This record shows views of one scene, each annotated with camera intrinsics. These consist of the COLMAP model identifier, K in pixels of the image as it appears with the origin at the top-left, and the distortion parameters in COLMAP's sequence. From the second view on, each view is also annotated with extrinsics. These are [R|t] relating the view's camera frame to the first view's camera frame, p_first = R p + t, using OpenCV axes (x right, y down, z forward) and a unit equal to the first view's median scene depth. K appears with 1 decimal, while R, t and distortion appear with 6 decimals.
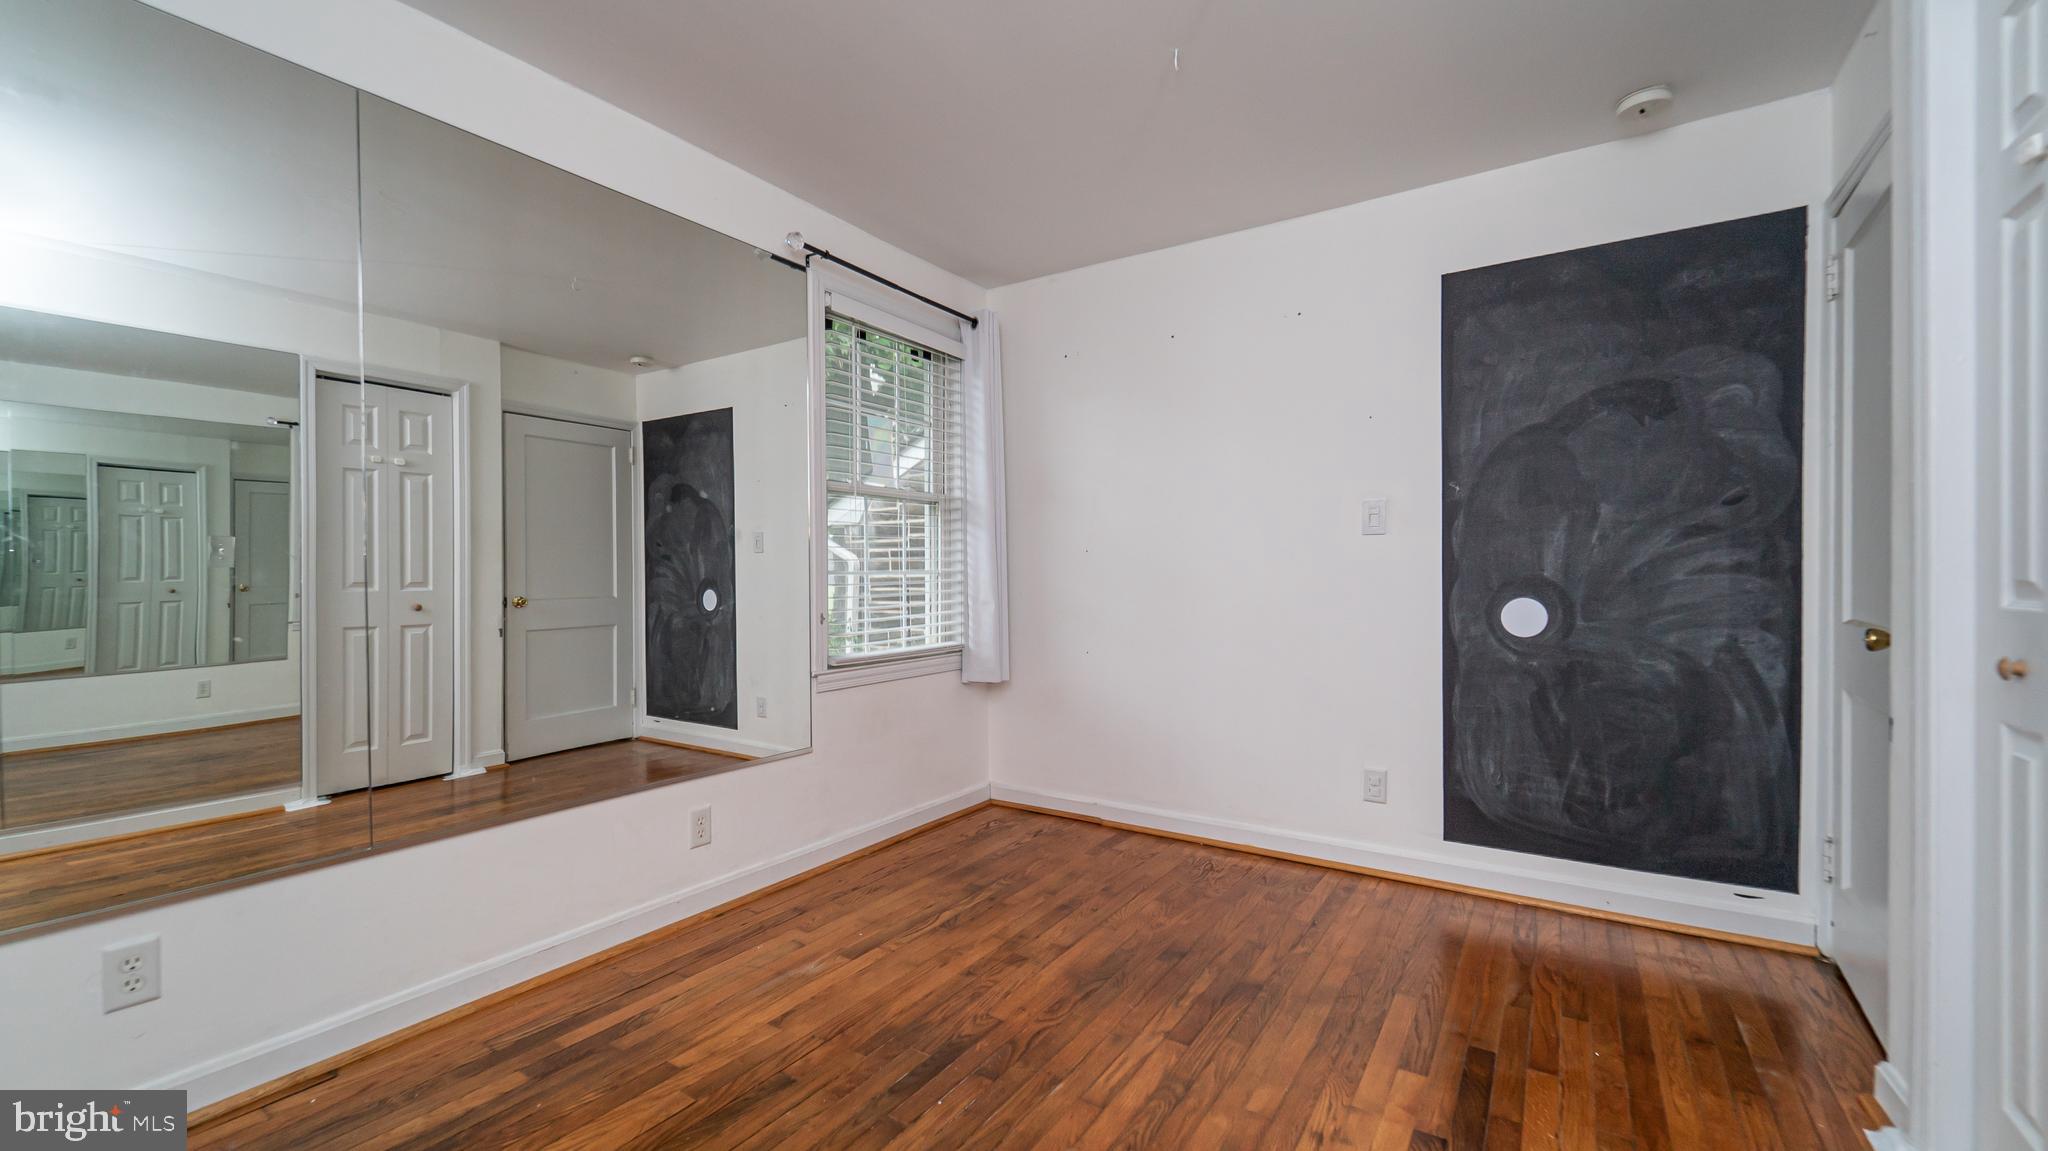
lens RADIAL K [[838.0, 0, 1032.8], [0, 838.0, 597.6], [0, 0, 1]] dist [0.000227, -0.000070]
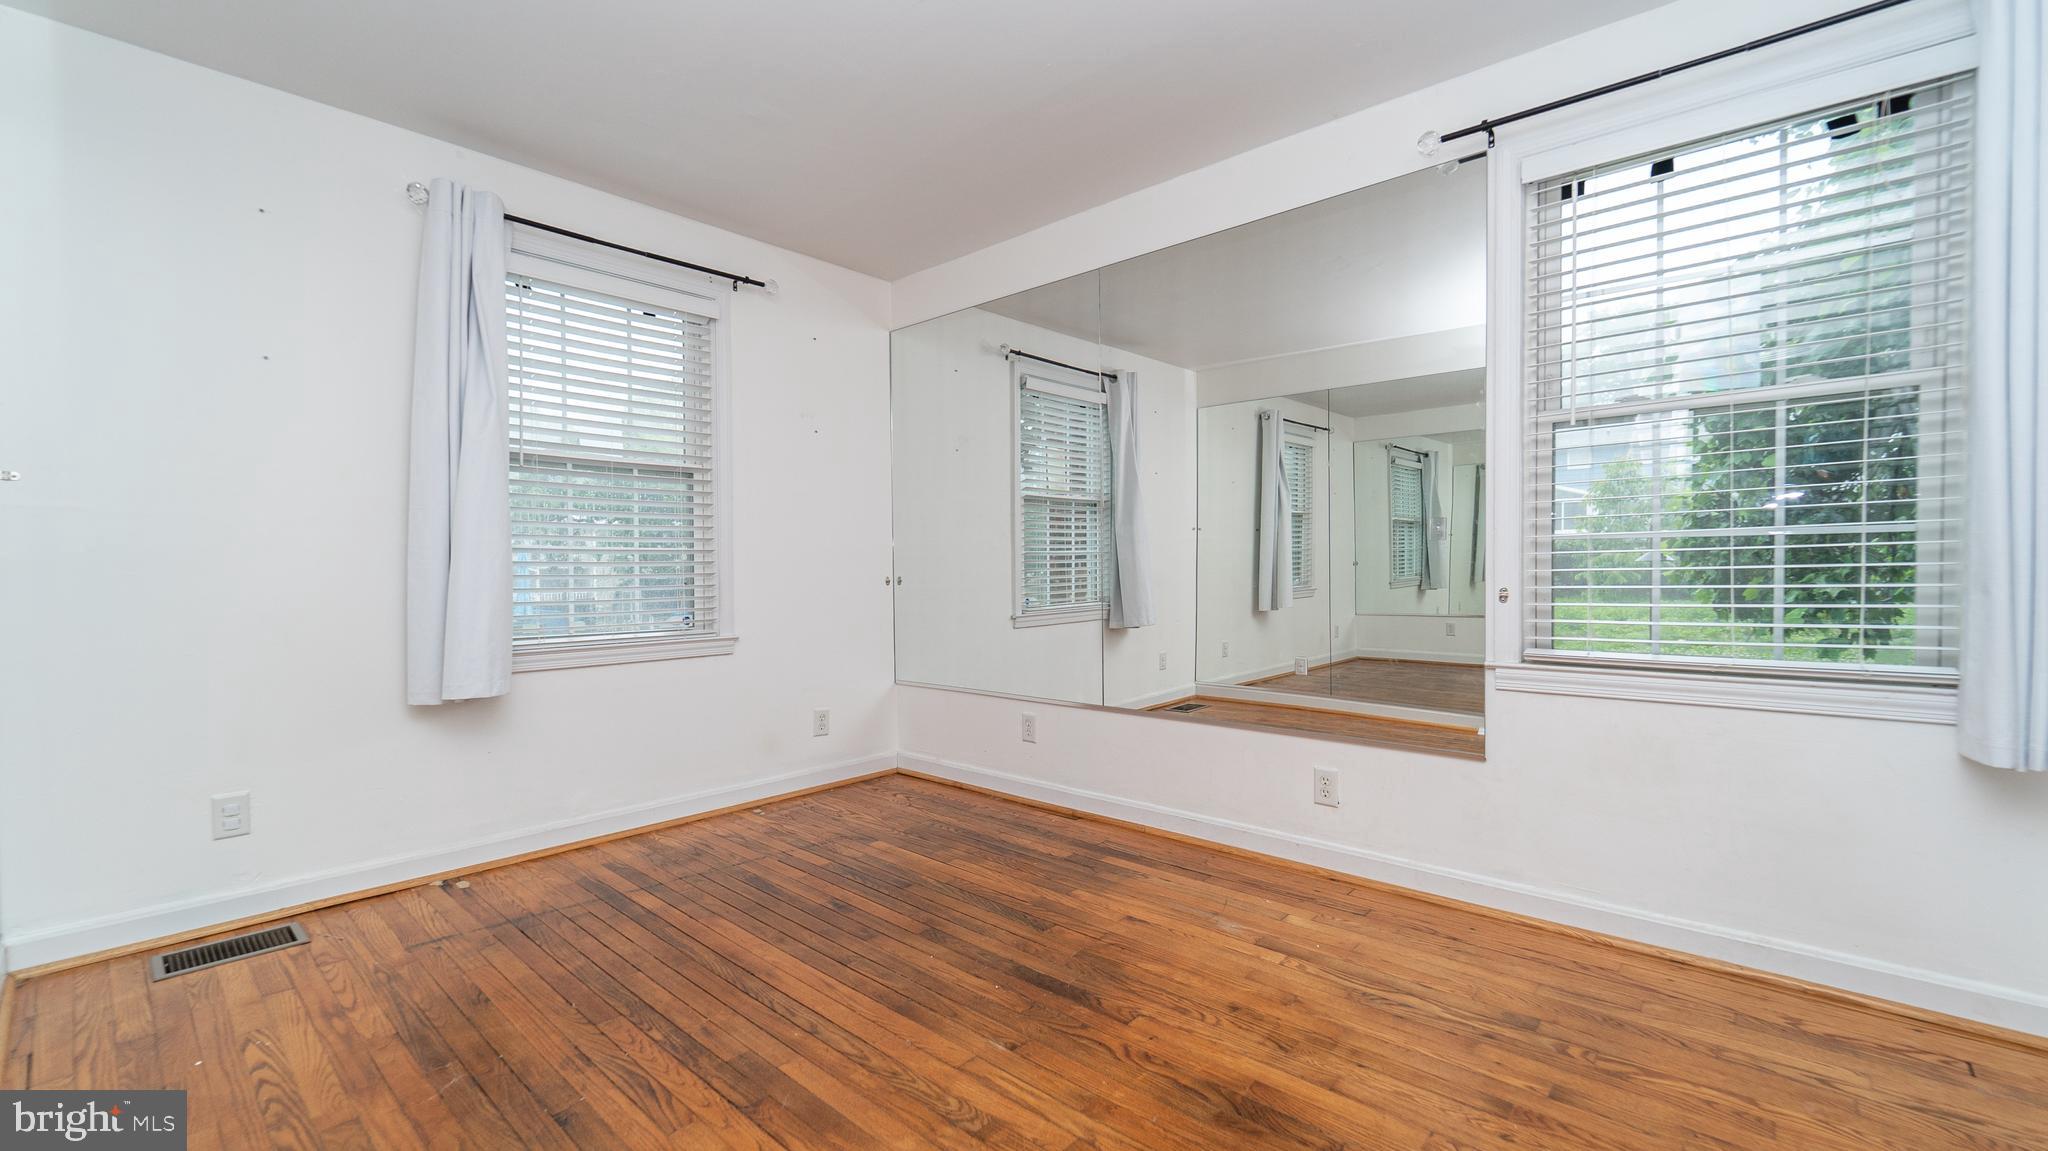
lens RADIAL K [[838.0, 0, 1032.8], [0, 838.0, 597.6], [0, 0, 1]] dist [0.000227, -0.000070]
pose [[-0.153988, 0.046717, -0.986968, 0.818009], [-0.010902, 0.998741, 0.048975, -0.009987], [0.988013, 0.018302, -0.153285, 0.964613]]
